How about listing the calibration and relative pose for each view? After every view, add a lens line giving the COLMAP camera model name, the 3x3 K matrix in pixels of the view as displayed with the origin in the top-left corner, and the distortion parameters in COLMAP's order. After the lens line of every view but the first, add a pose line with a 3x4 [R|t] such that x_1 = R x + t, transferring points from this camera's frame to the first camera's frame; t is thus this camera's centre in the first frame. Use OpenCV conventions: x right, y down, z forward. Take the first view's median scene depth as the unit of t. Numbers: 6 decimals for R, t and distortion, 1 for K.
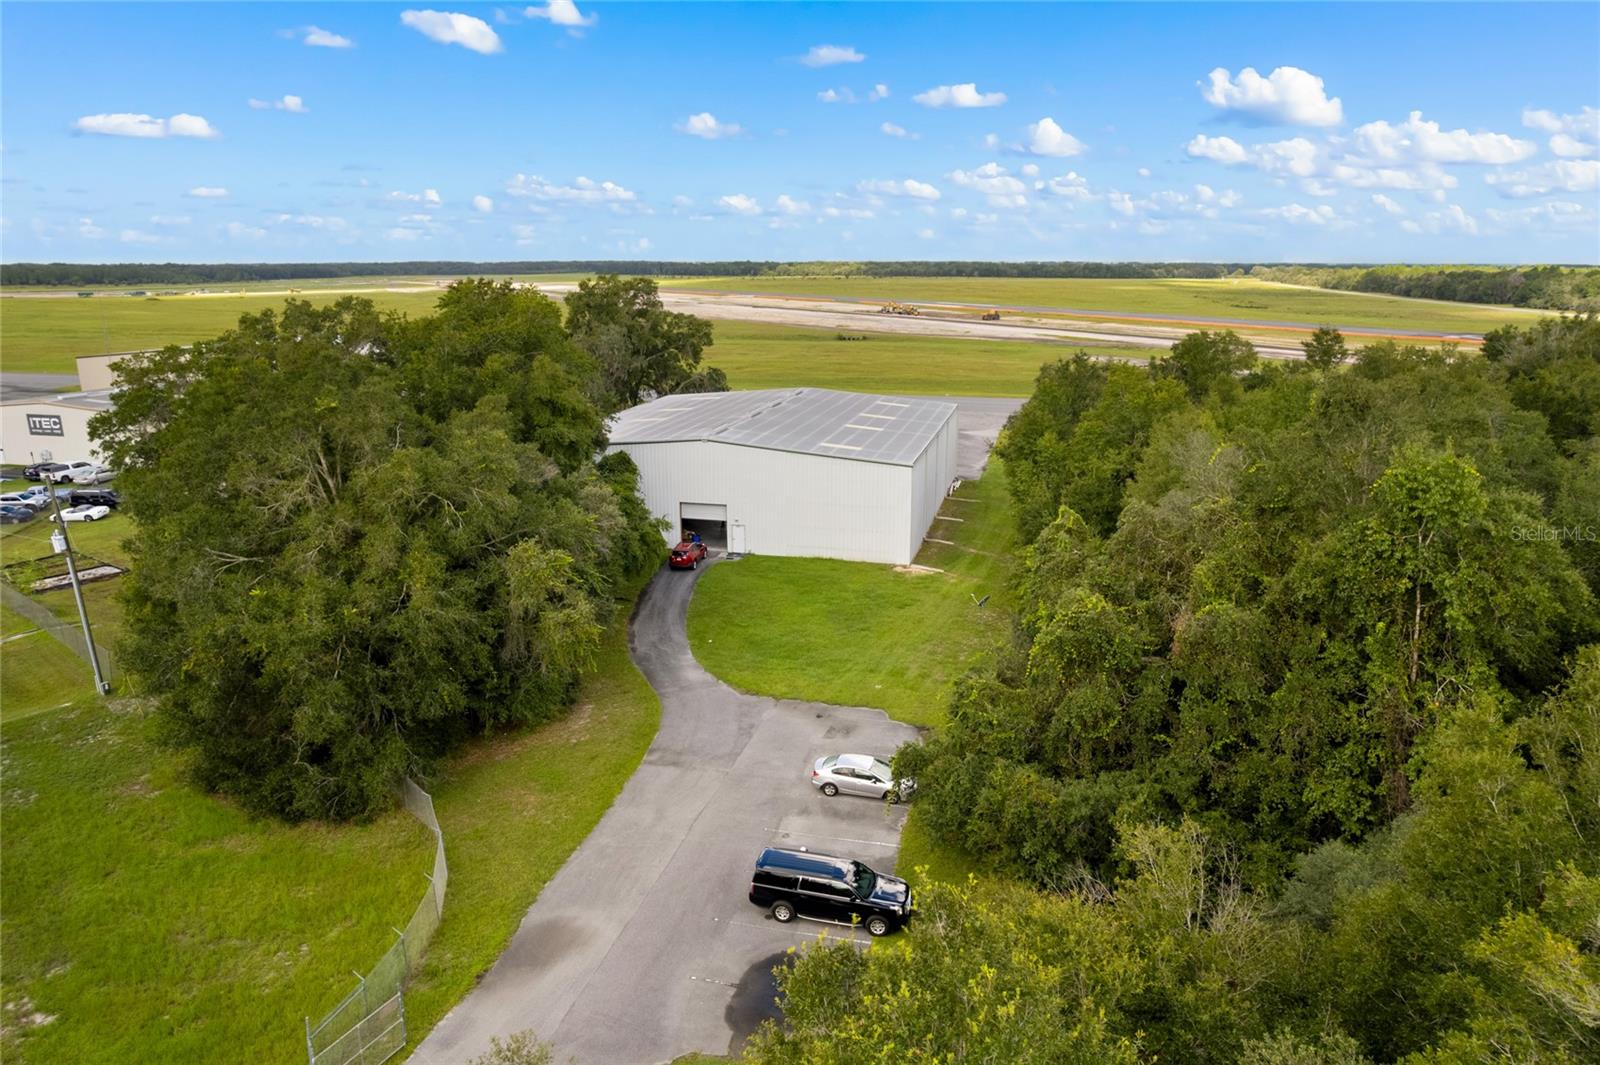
lens RADIAL K [[1015.2, 0, 800.0], [0, 1015.2, 532.5], [0, 0, 1]] dist [-0.044875, 0.002250]
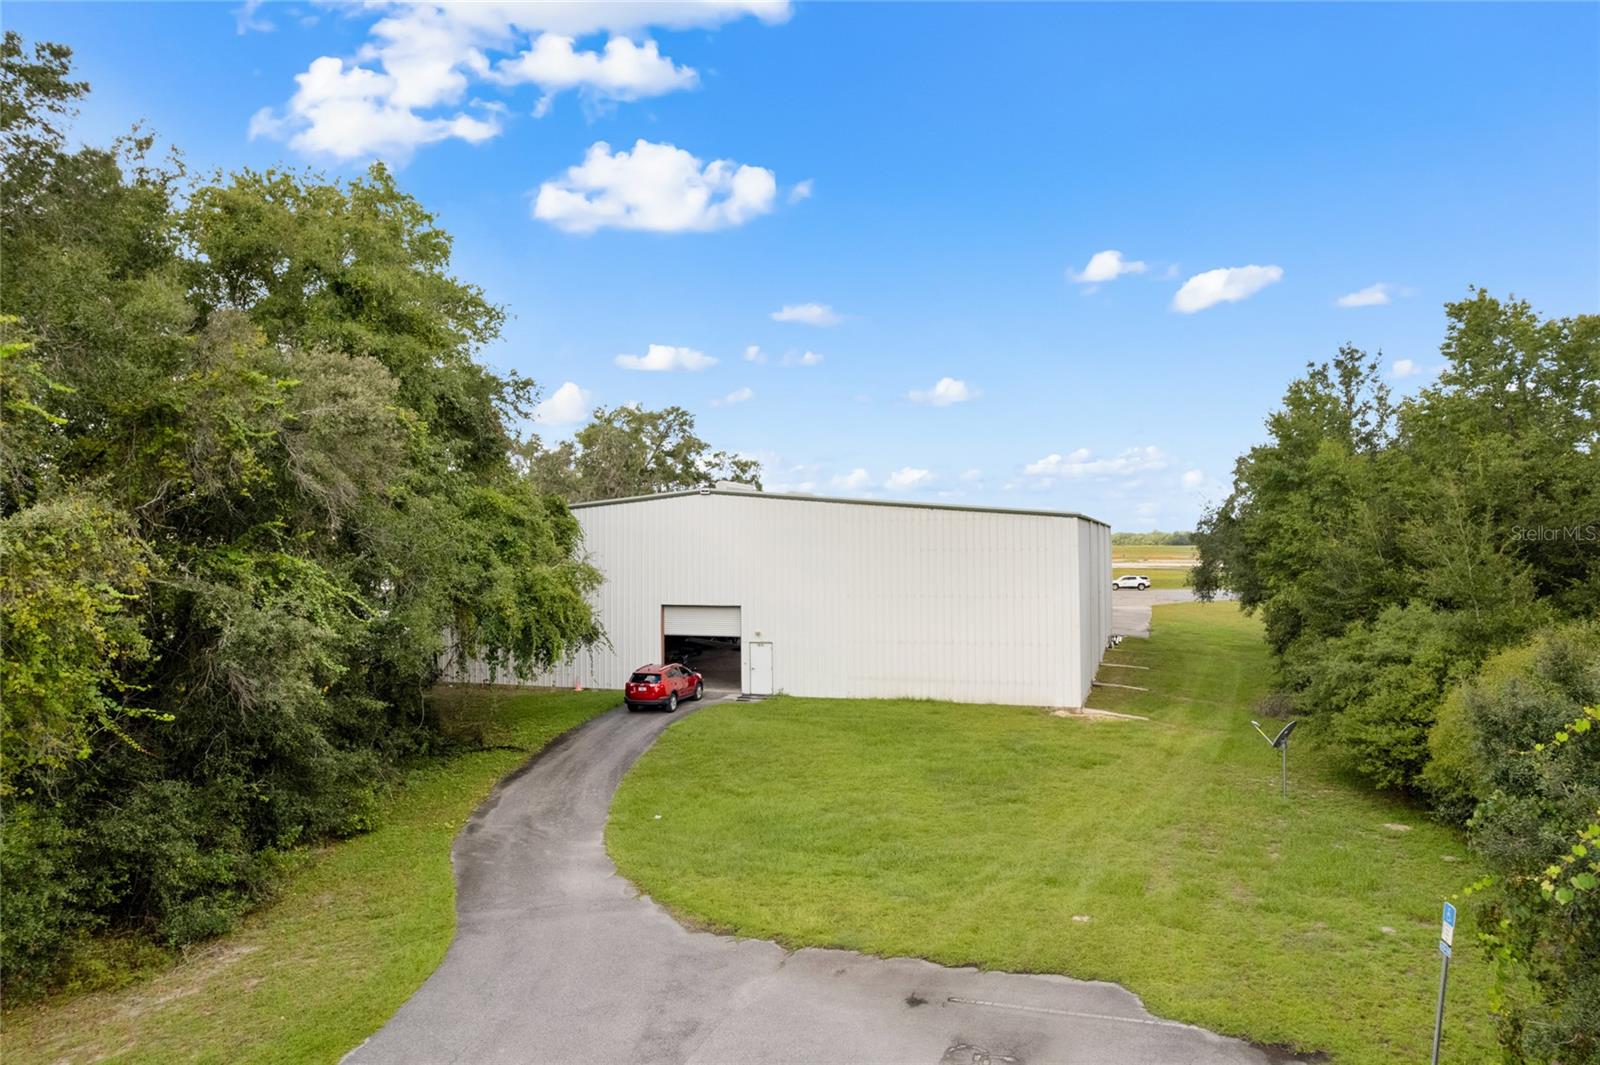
lens RADIAL K [[1015.2, 0, 800.0], [0, 1015.2, 532.5], [0, 0, 1]] dist [-0.044875, 0.002250]
pose [[0.996608, -0.010220, -0.081654, 0.007688], [-0.012576, 0.961688, -0.273857, 0.096827], [0.081324, 0.273955, 0.958298, 0.502063]]
